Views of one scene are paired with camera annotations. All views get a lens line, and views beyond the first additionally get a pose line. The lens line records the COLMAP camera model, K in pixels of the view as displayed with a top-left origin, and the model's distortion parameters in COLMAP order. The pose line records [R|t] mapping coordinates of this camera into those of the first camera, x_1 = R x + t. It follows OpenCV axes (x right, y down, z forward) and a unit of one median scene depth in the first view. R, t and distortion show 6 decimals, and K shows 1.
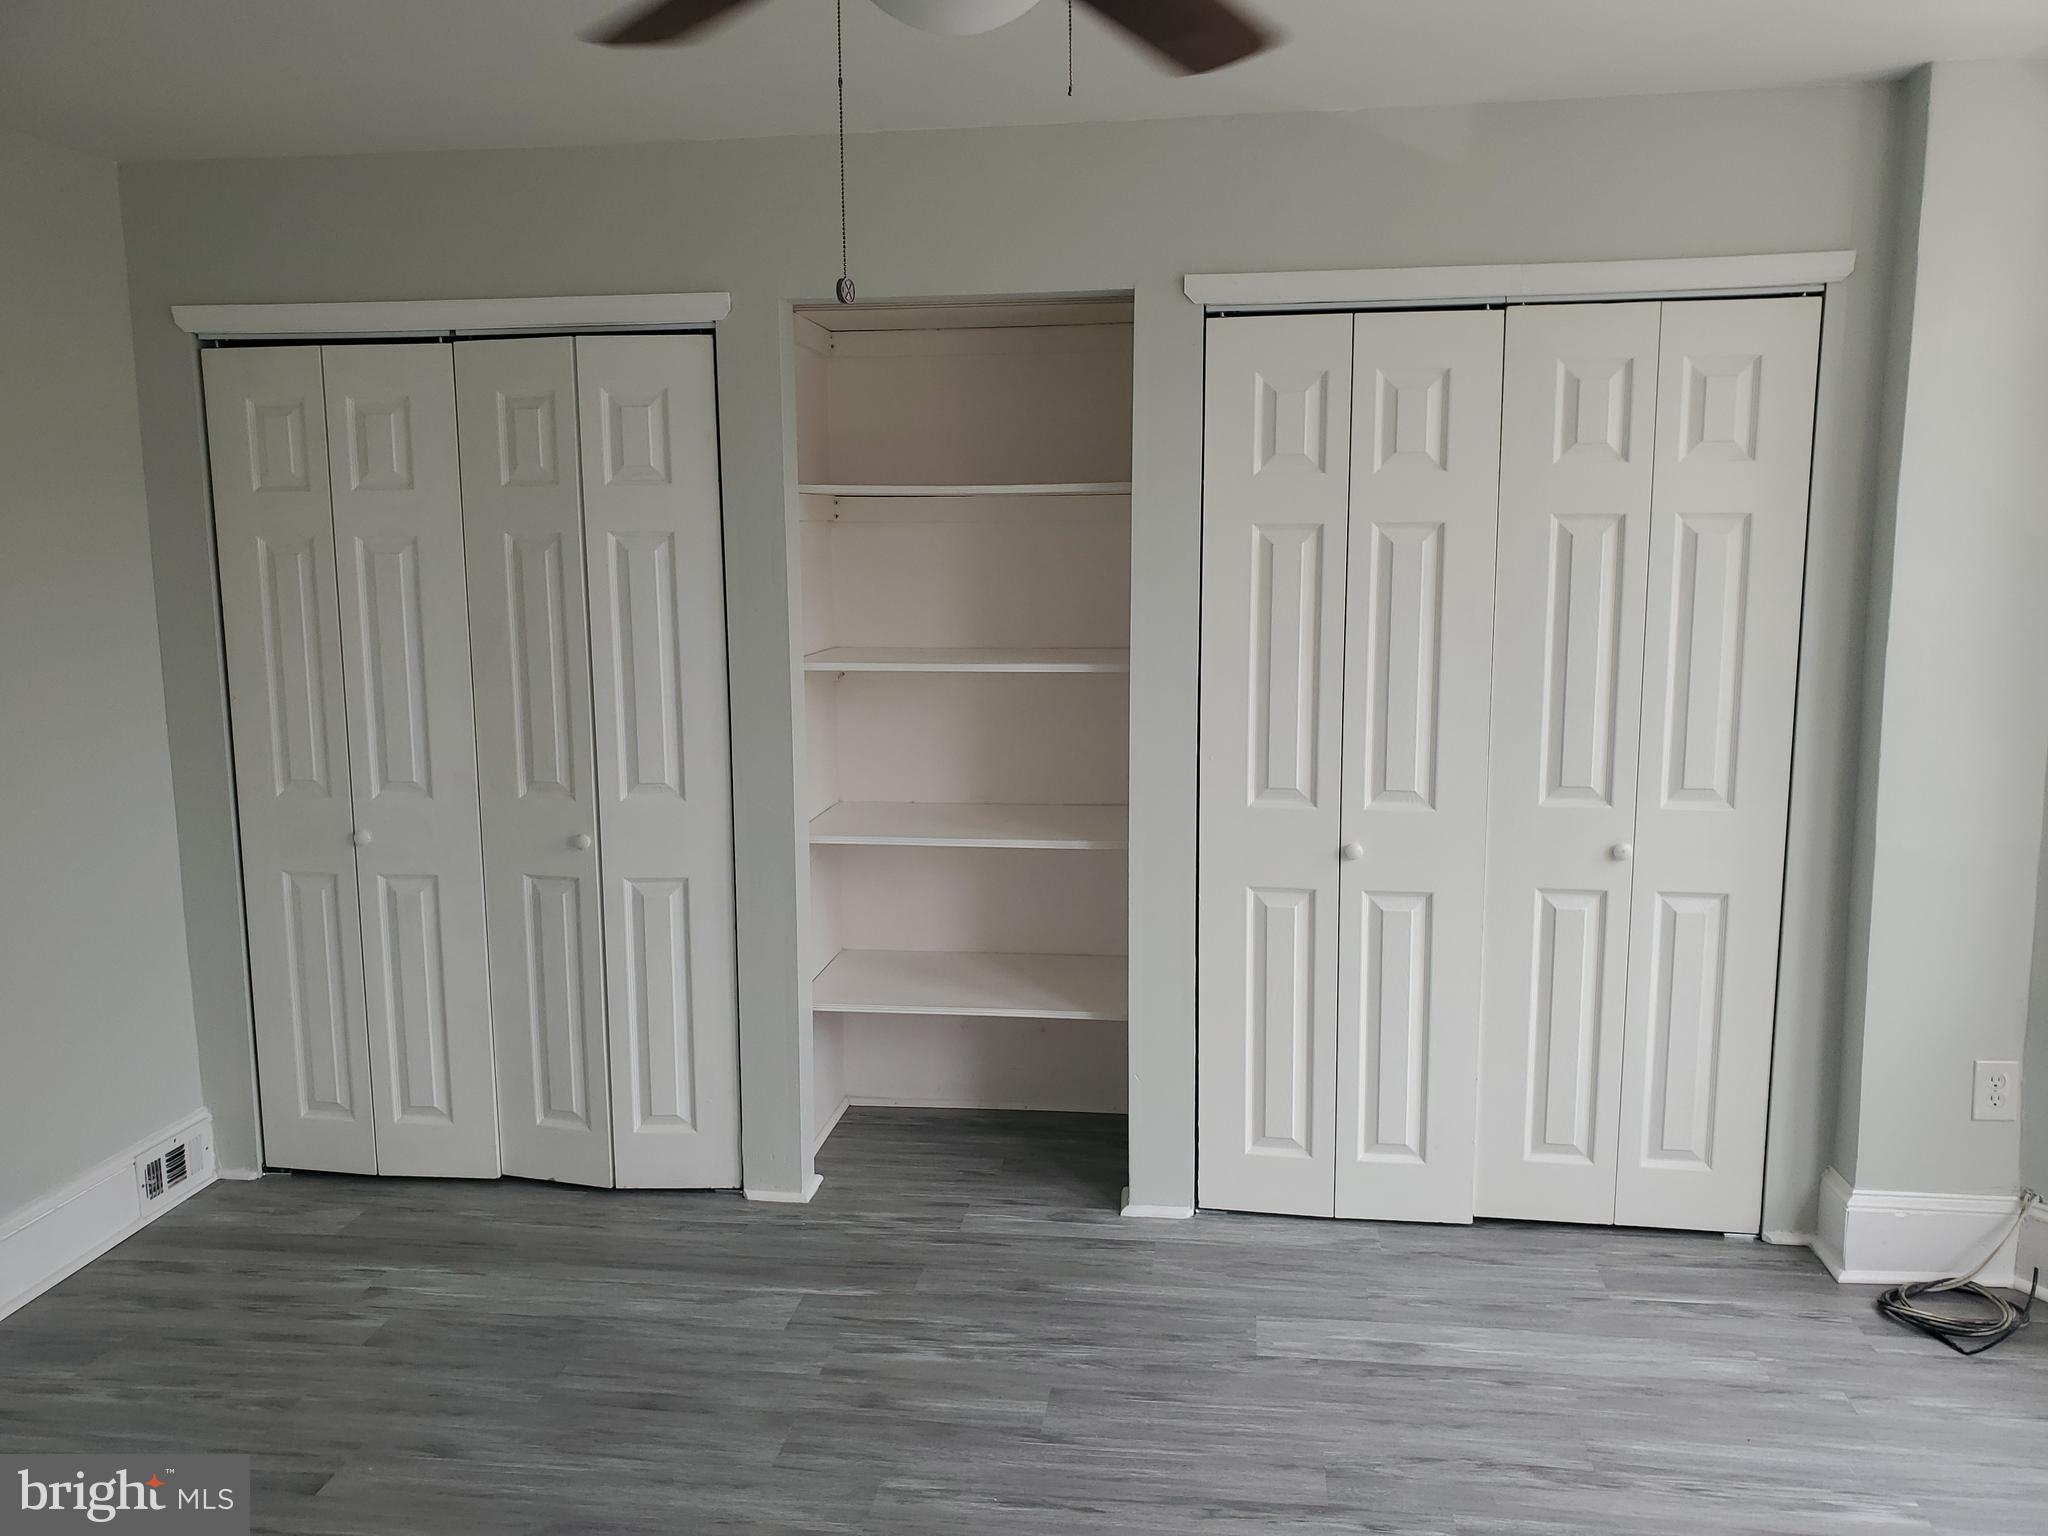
lens RADIAL K [[1574.0, 0, 1024.0], [0, 1574.0, 768.0], [0, 0, 1]] dist [0.006421, 0.003511]
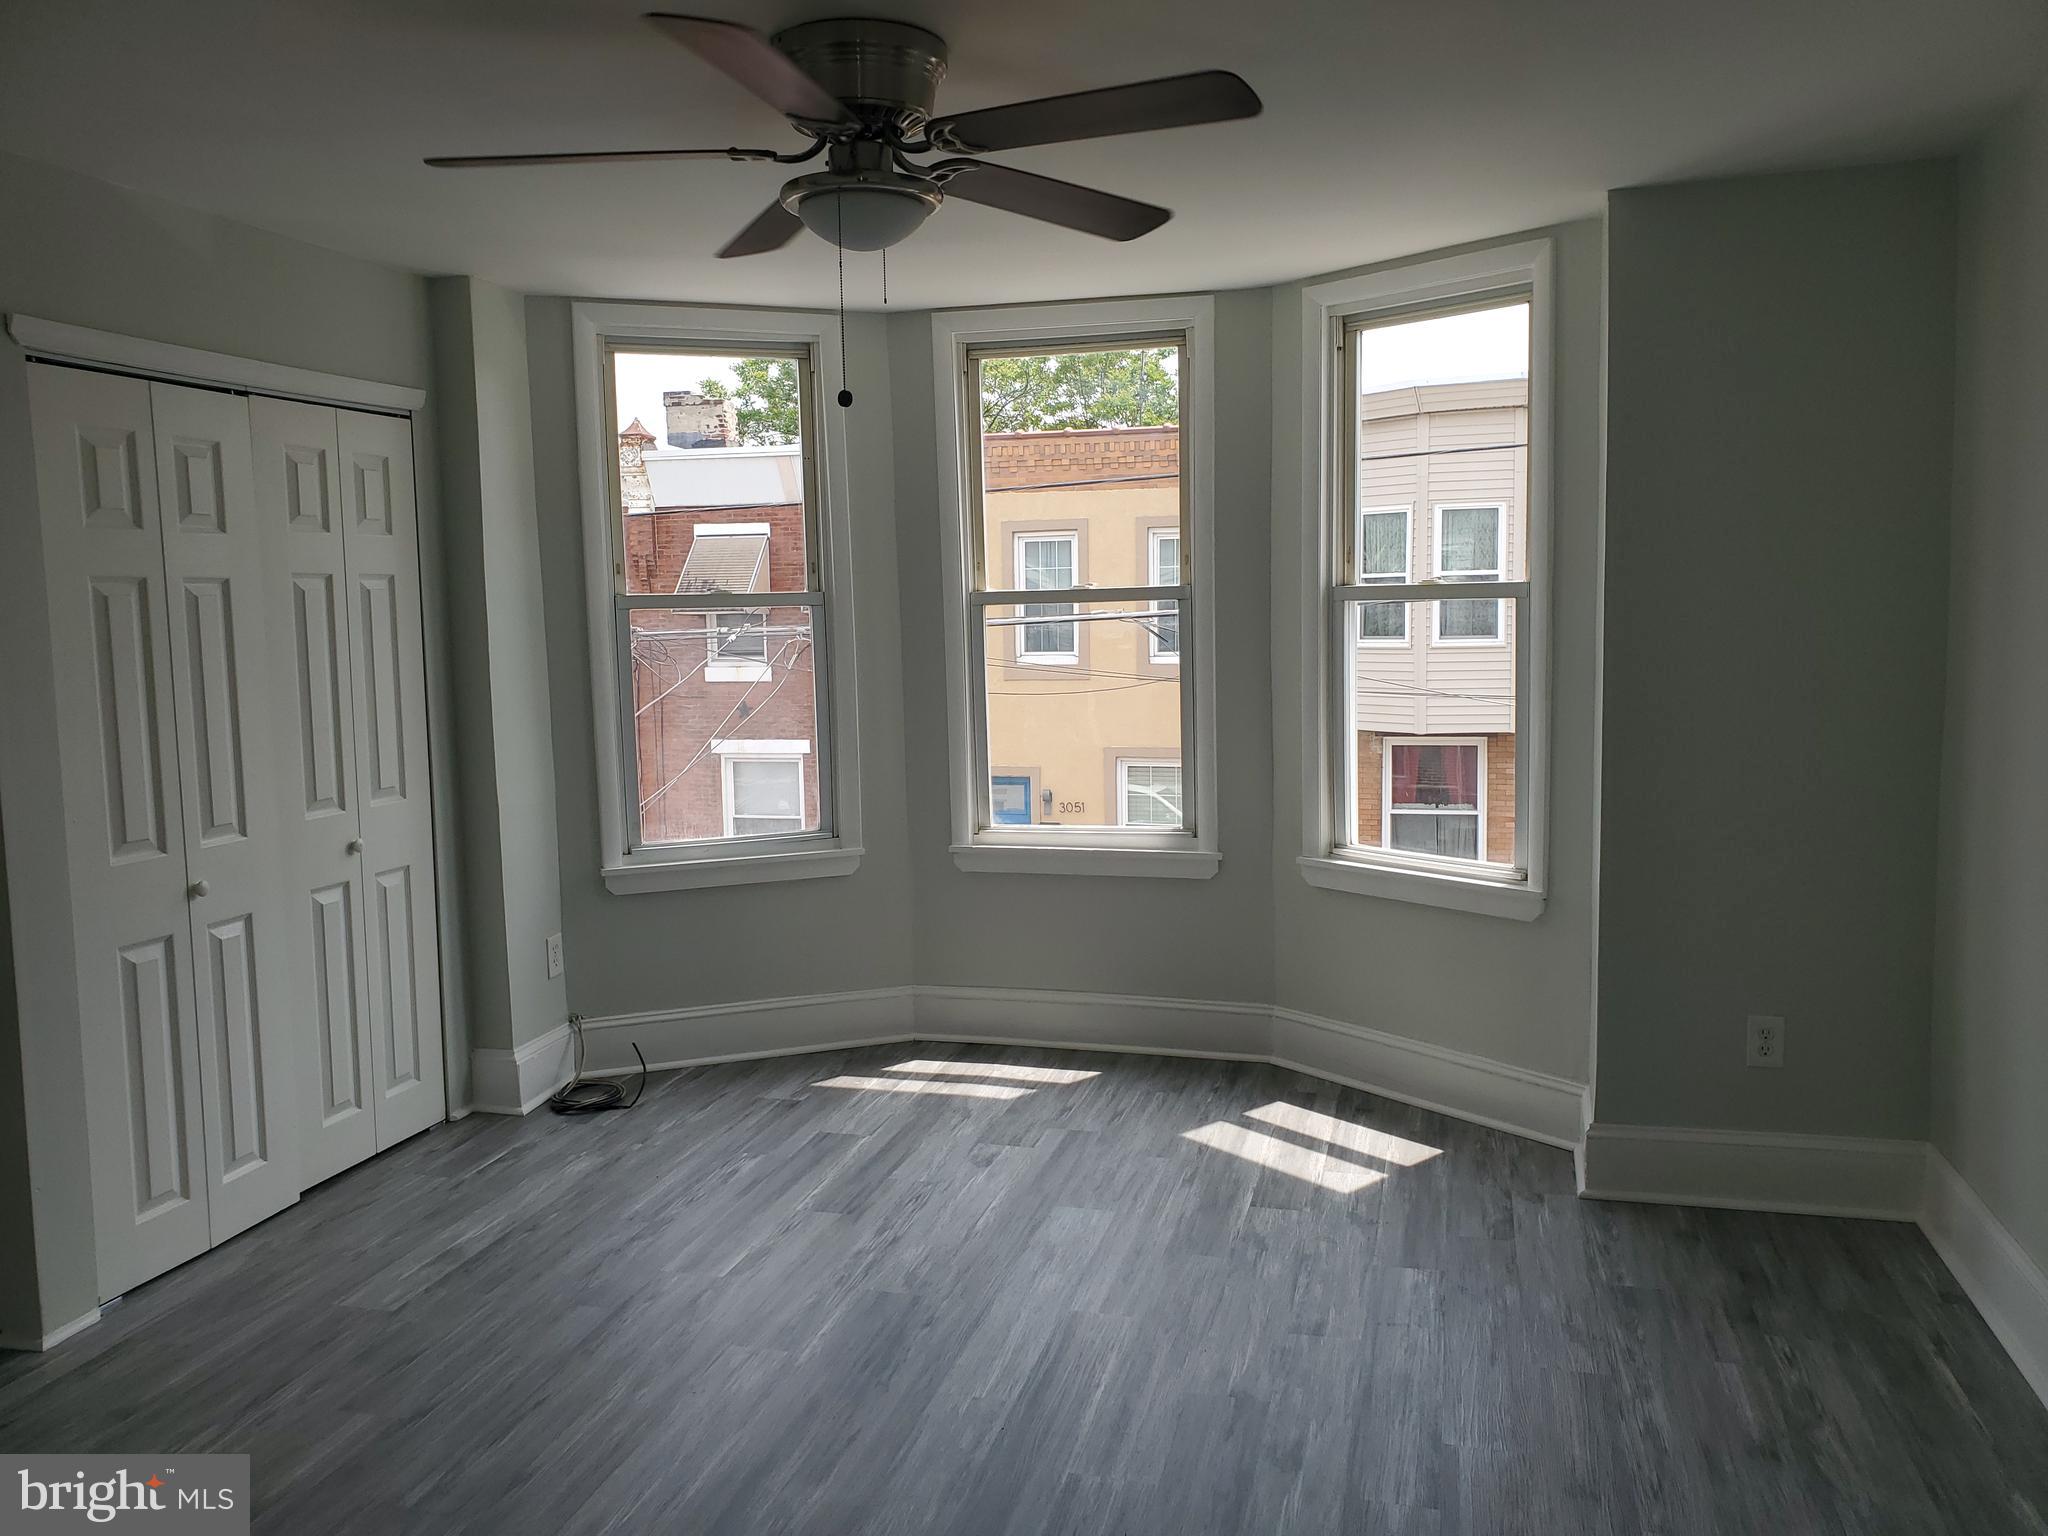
lens RADIAL K [[1593.7, 0, 1000.5], [0, 1593.7, 747.6], [0, 0, 1]] dist [0.045751, 0.001952]
pose [[0.141450, -0.090598, 0.985791, -0.804964], [0.162377, 0.984440, 0.067174, -0.025617], [-0.976538, 0.150567, 0.153960, 0.311761]]
